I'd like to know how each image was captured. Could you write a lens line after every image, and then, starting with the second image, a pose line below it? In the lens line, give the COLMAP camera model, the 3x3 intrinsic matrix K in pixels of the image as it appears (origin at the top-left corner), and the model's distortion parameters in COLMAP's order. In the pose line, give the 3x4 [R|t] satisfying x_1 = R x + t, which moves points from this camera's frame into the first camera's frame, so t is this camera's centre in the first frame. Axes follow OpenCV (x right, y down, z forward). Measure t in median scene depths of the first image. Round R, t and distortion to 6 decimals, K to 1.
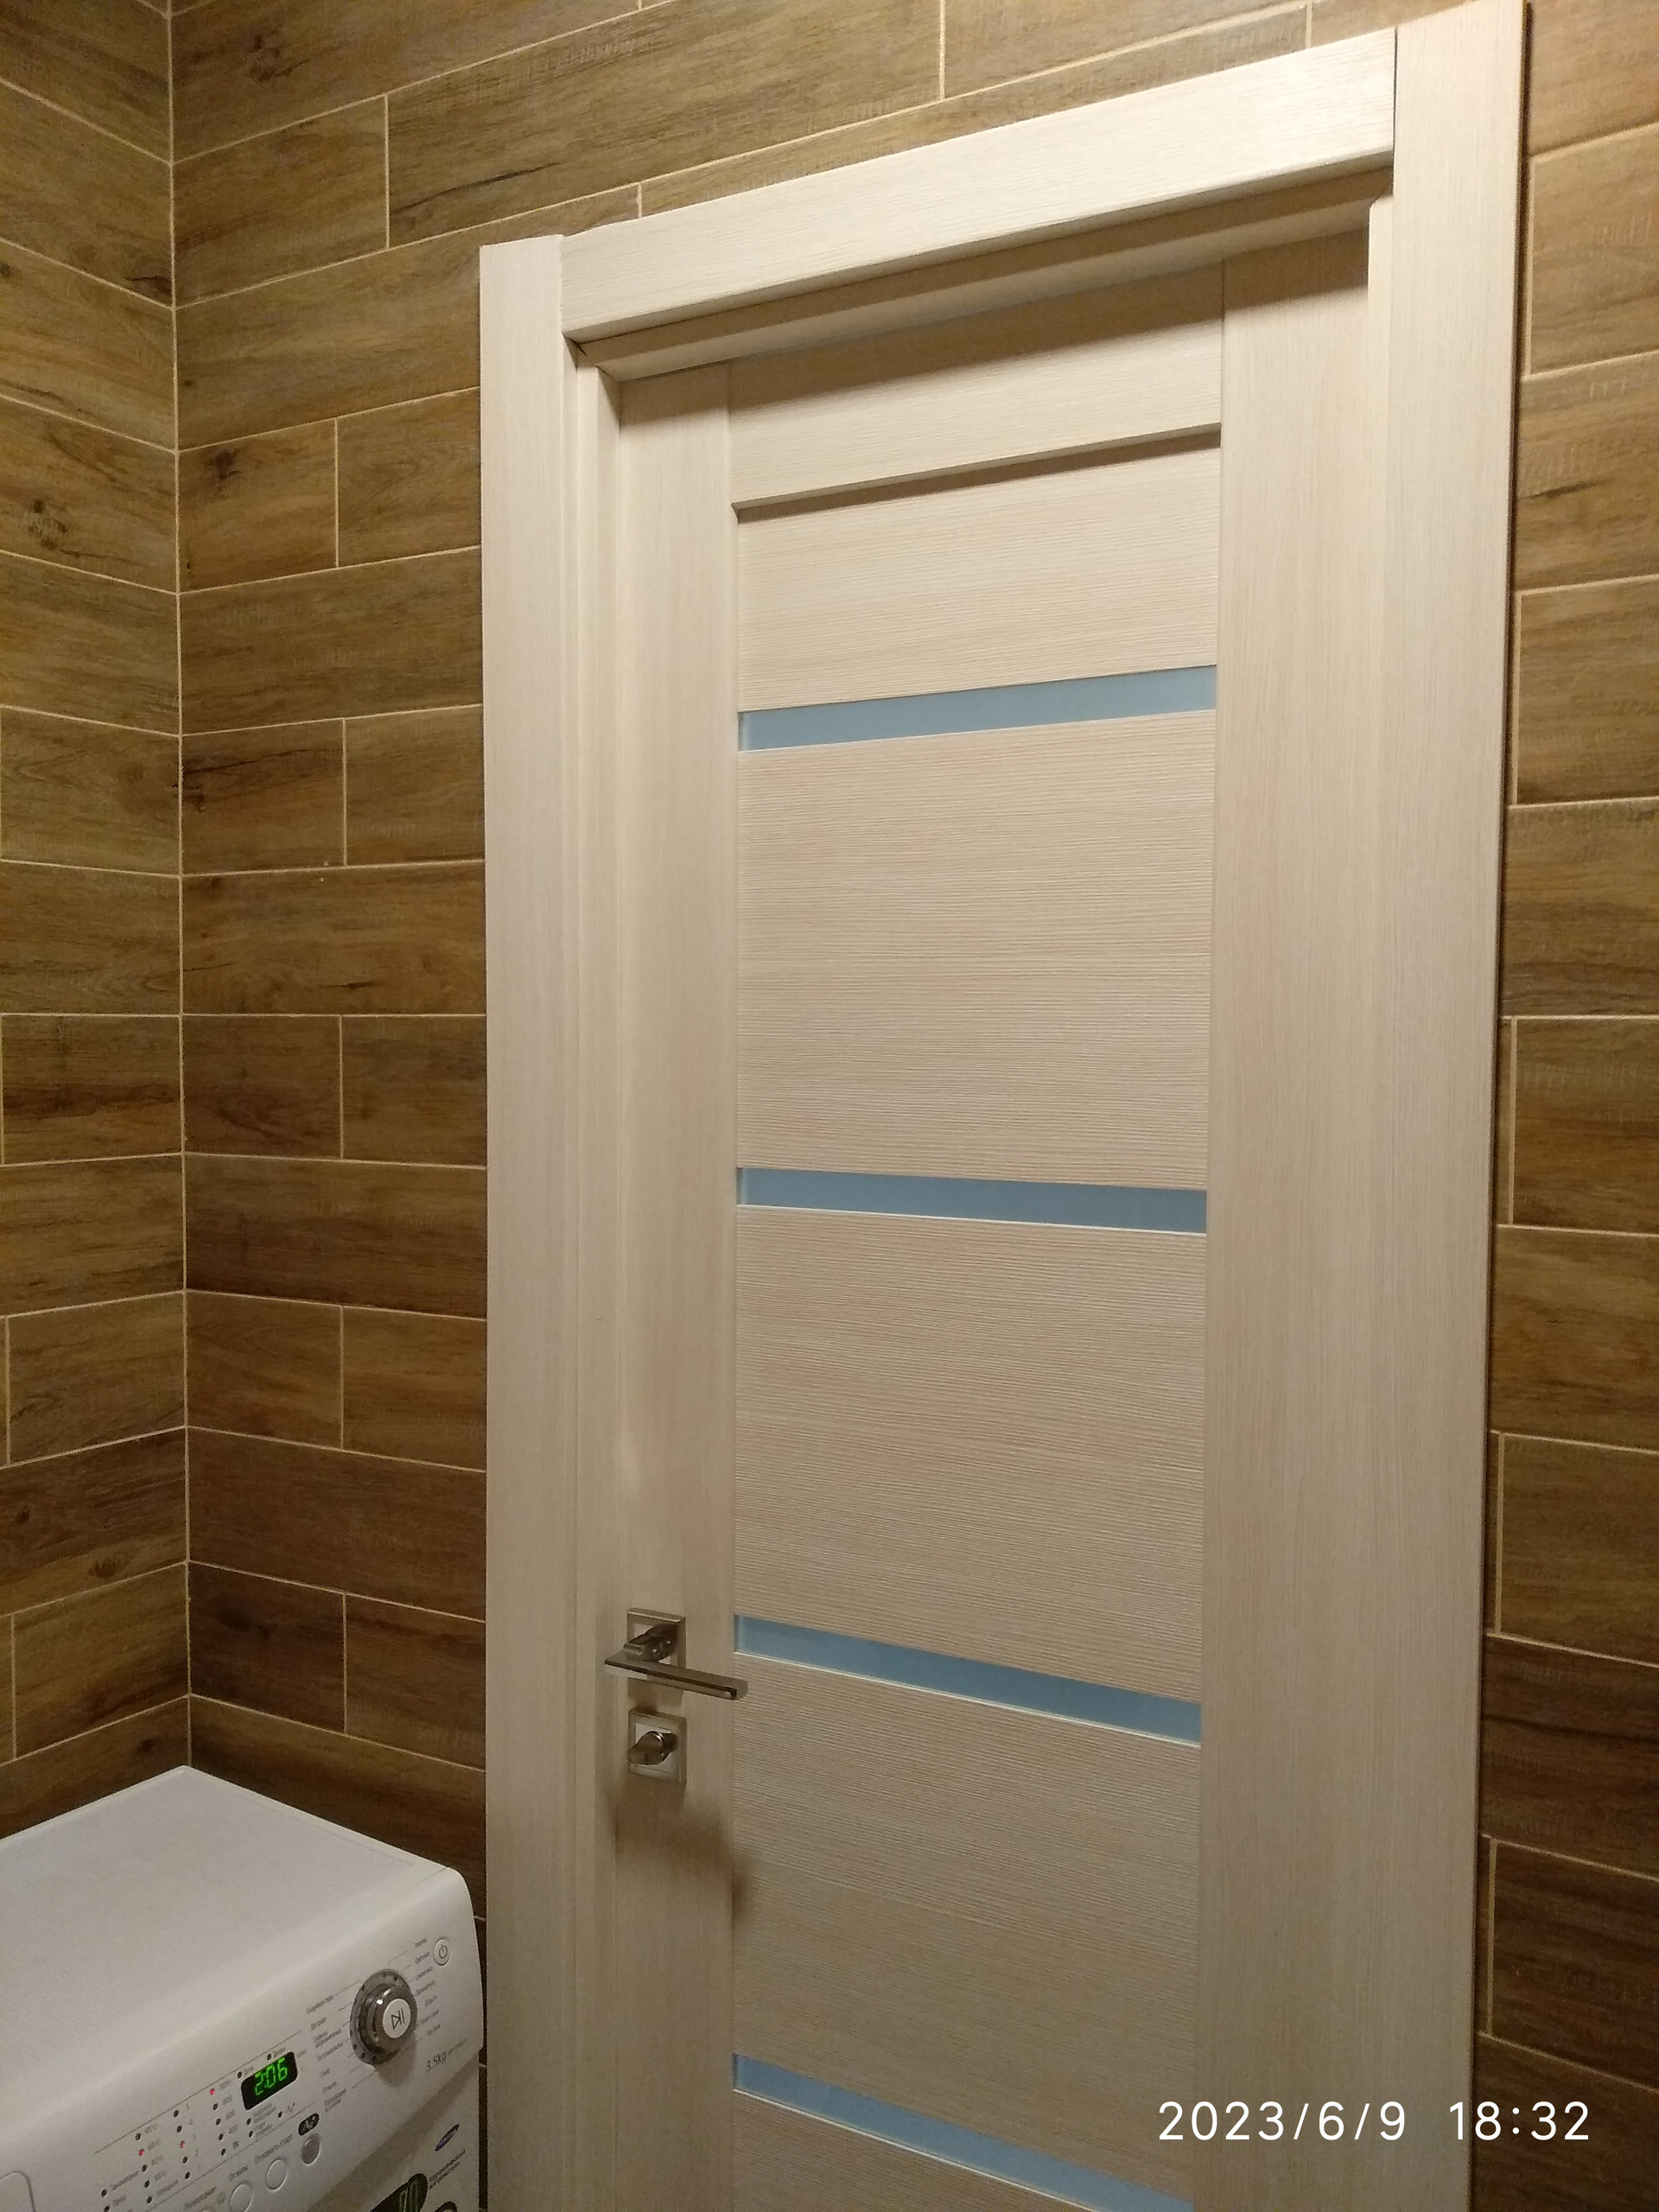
lens RADIAL K [[1693.6, 0, 755.7], [0, 1693.6, 1077.4], [0, 0, 1]] dist [0.018654, -0.015325]
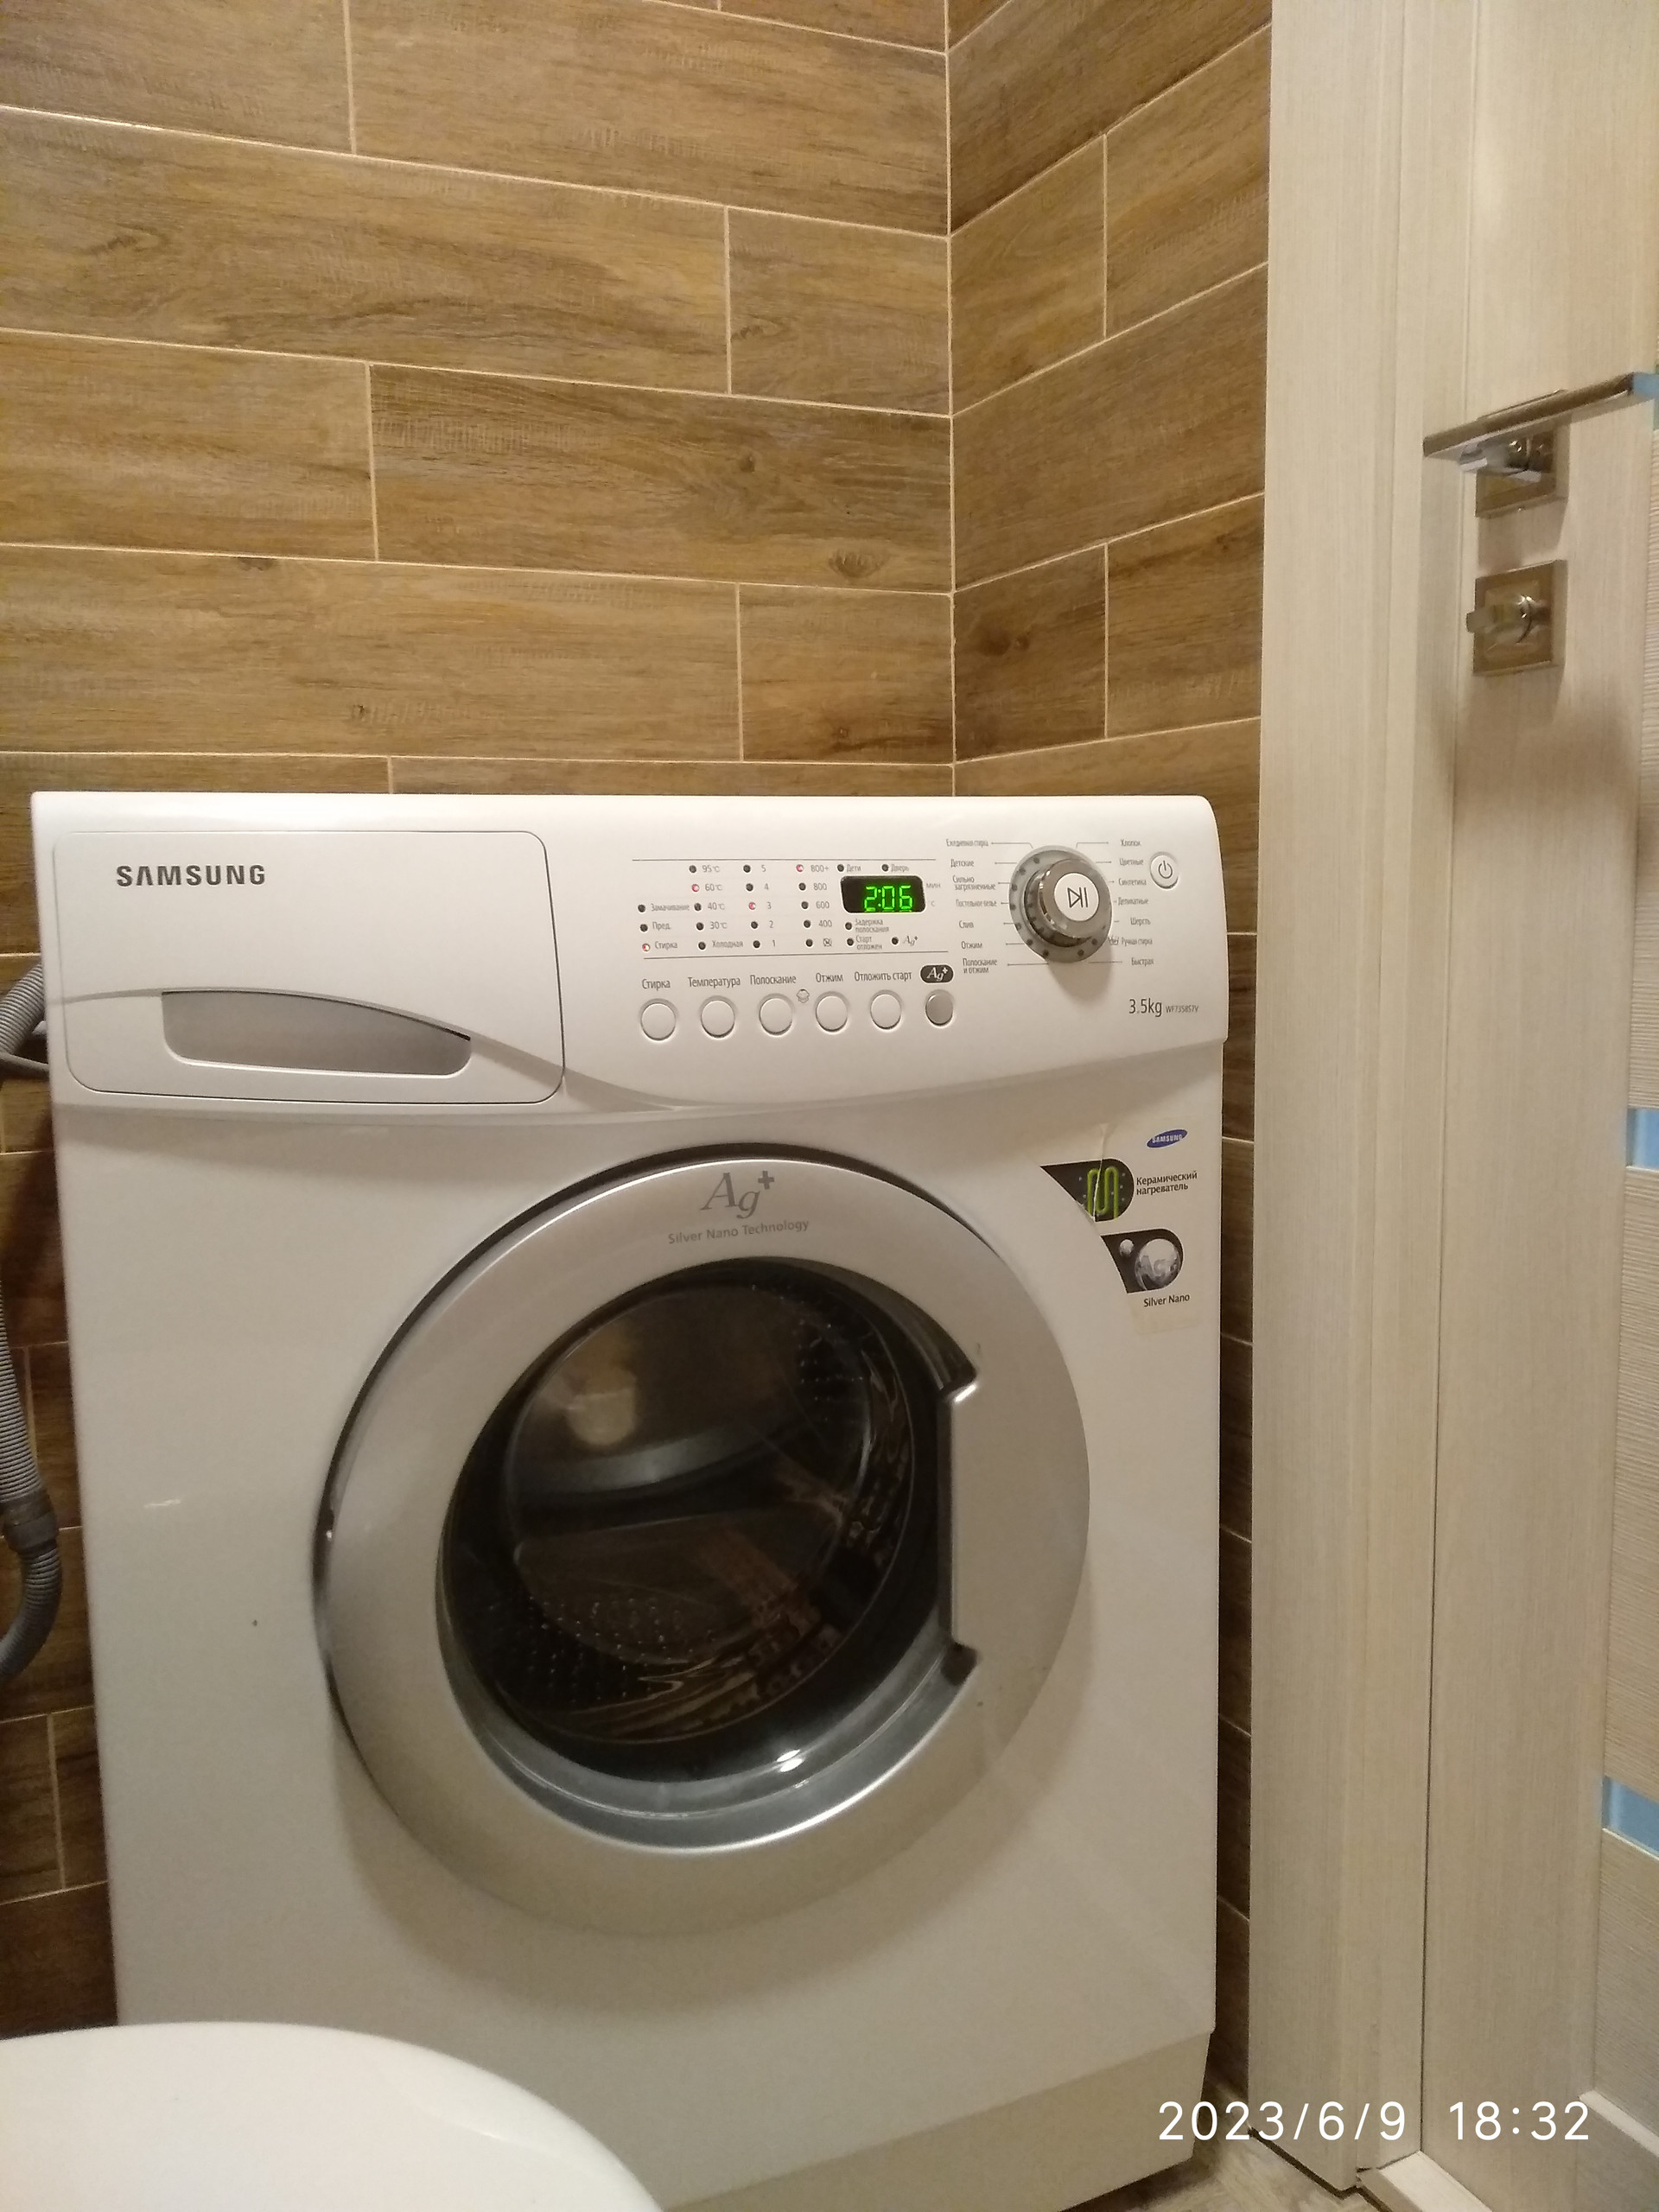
lens RADIAL K [[1693.6, 0, 827.6], [0, 1693.6, 1111.2], [0, 0, 1]] dist [0.018654, -0.015325]
pose [[0.820939, 0.039137, -0.569673, 0.096521], [-0.012294, 0.998629, 0.050891, 0.526856], [0.570883, -0.034775, 0.820294, 0.308062]]
